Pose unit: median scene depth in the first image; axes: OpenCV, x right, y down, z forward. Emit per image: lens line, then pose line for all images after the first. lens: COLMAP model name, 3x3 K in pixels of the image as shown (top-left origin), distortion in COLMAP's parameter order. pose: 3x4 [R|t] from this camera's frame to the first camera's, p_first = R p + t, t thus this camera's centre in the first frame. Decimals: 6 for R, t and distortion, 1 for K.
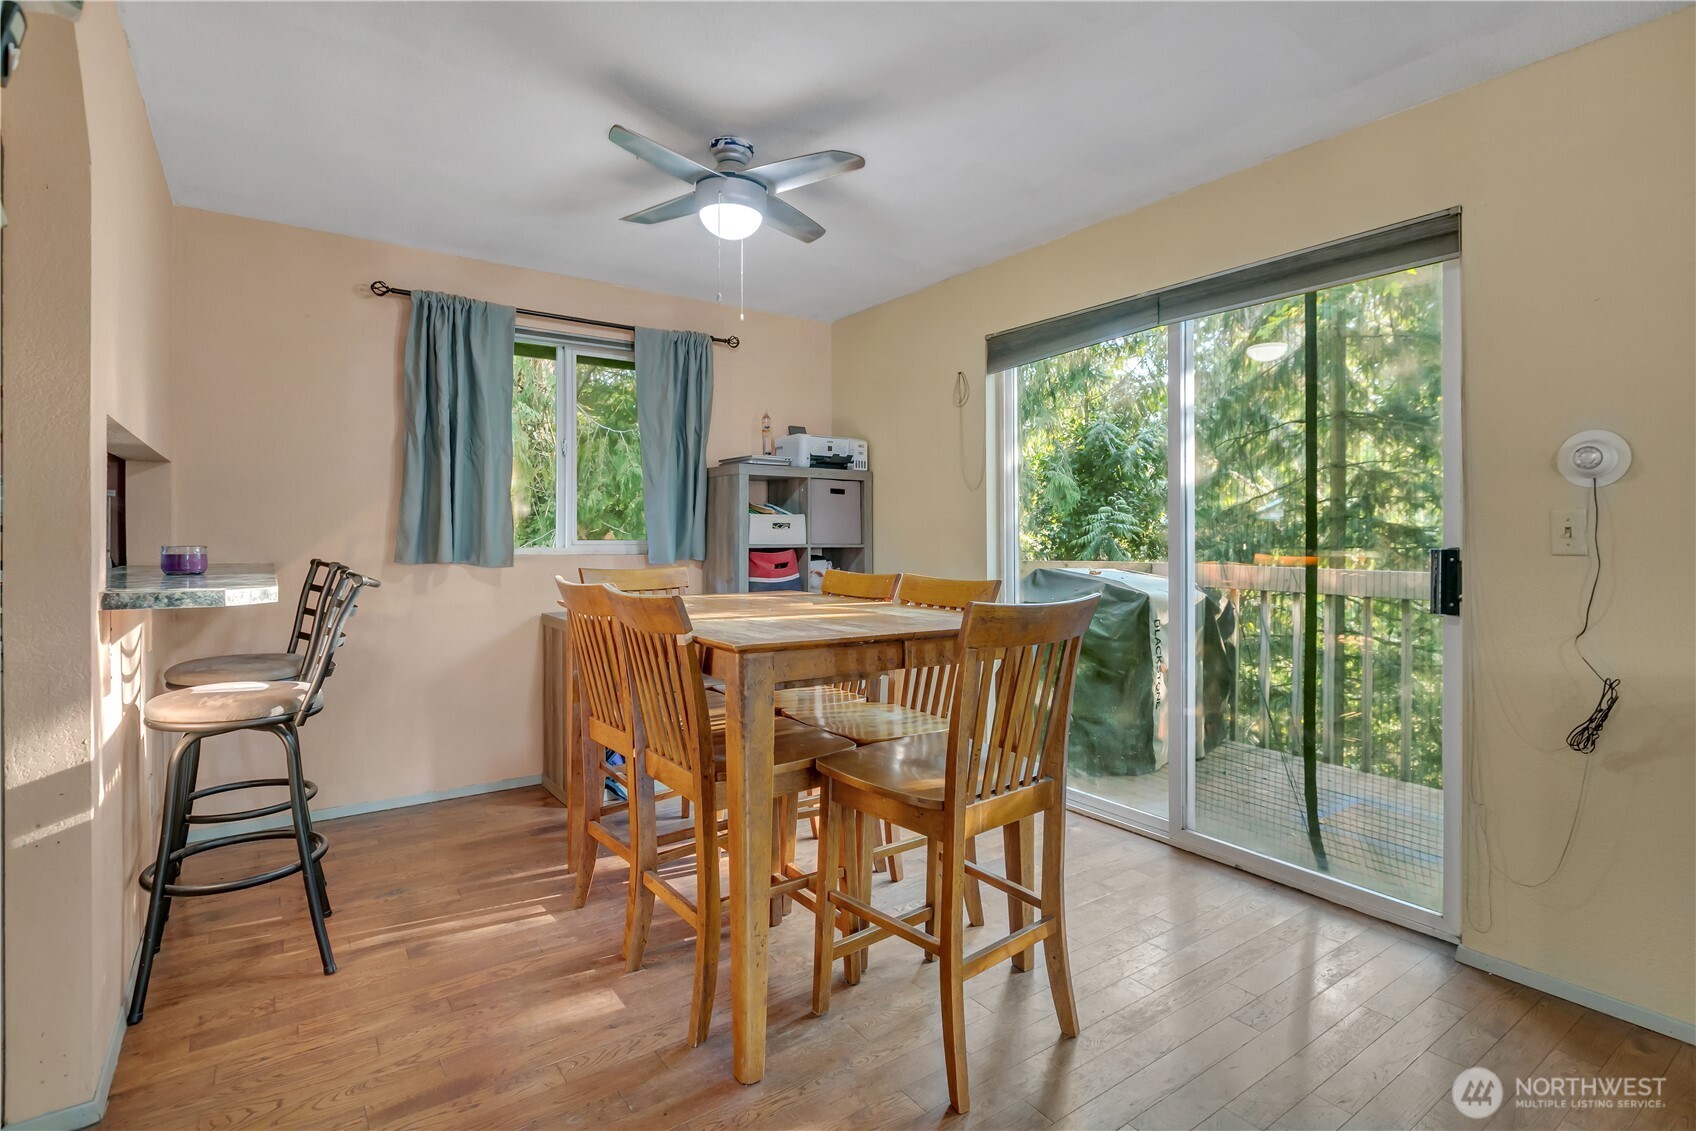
lens RADIAL K [[791.1, 0, 854.8], [0, 791.1, 532.6], [0, 0, 1]] dist [-0.000069, 0.000950]
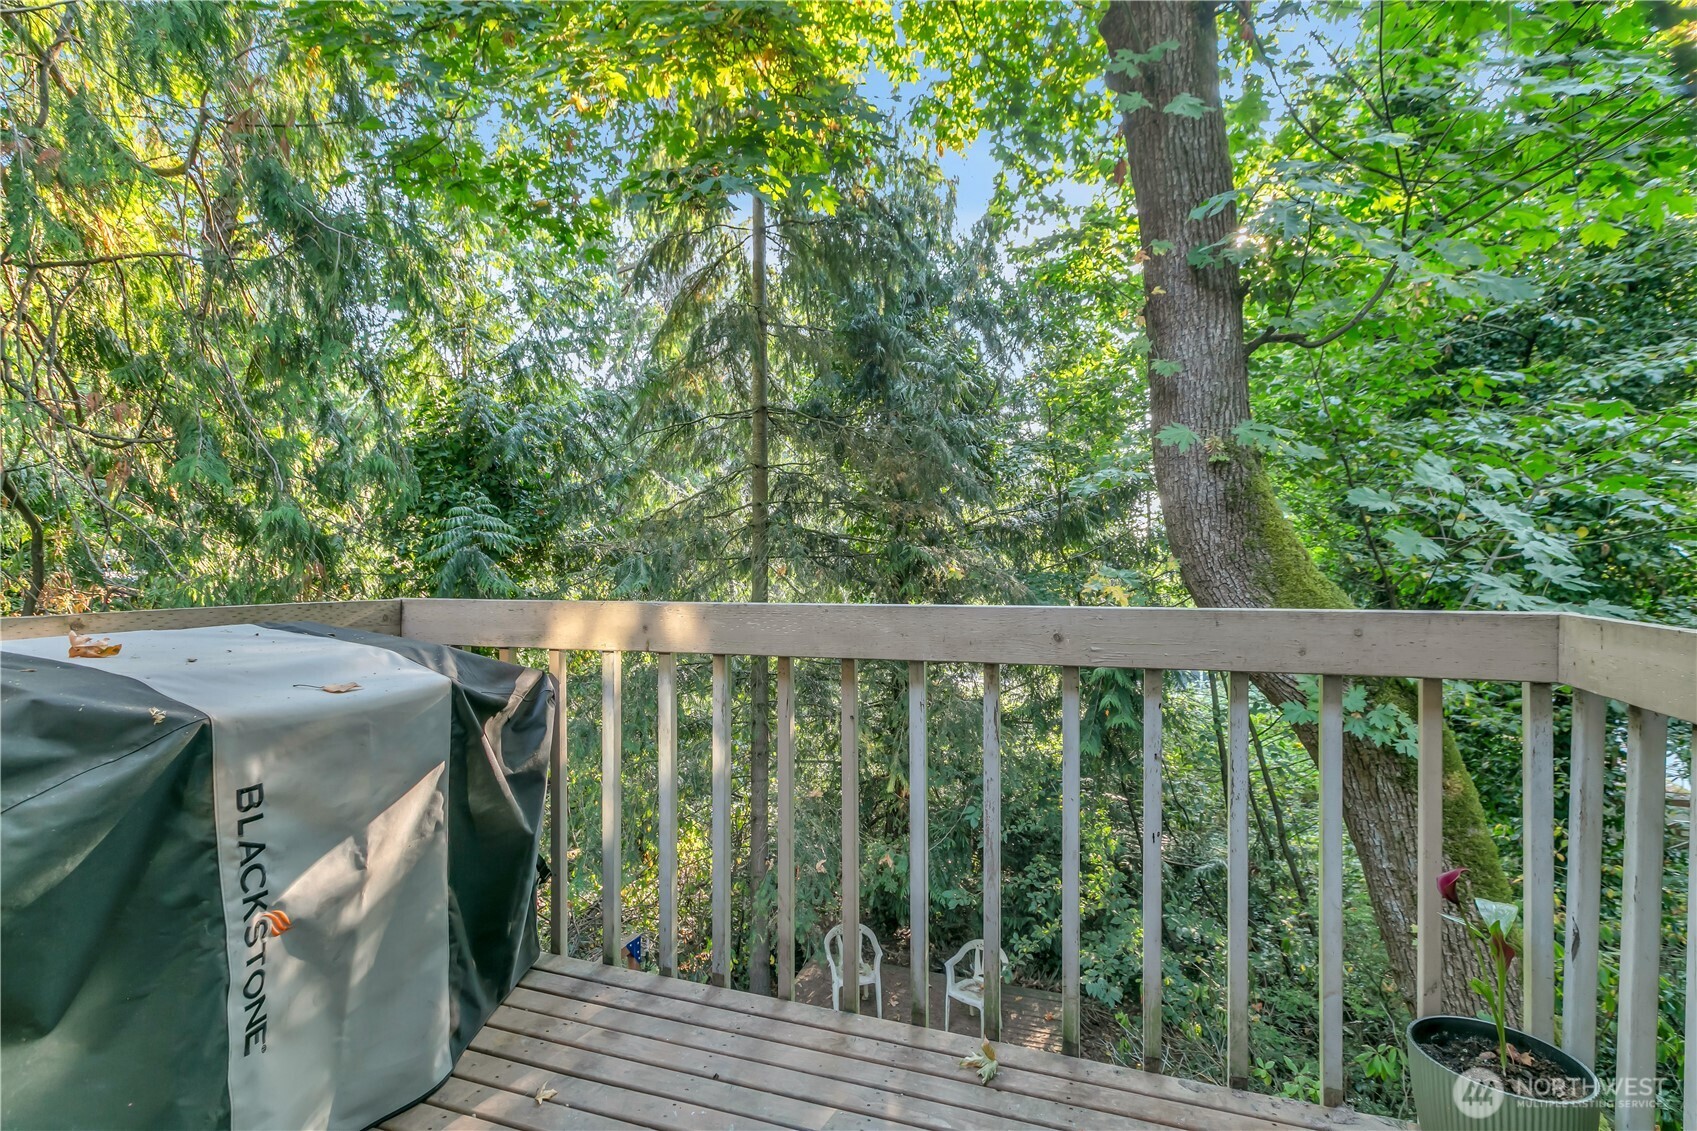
lens RADIAL K [[803.4, 0, 828.5], [0, 803.4, 551.2], [0, 0, 1]] dist [0.001801, 0.000632]
pose [[0.815701, -0.016199, 0.578247, 0.413009], [0.012988, 0.999869, 0.009689, 0.006970], [-0.578328, -0.000393, 0.815804, 0.600250]]
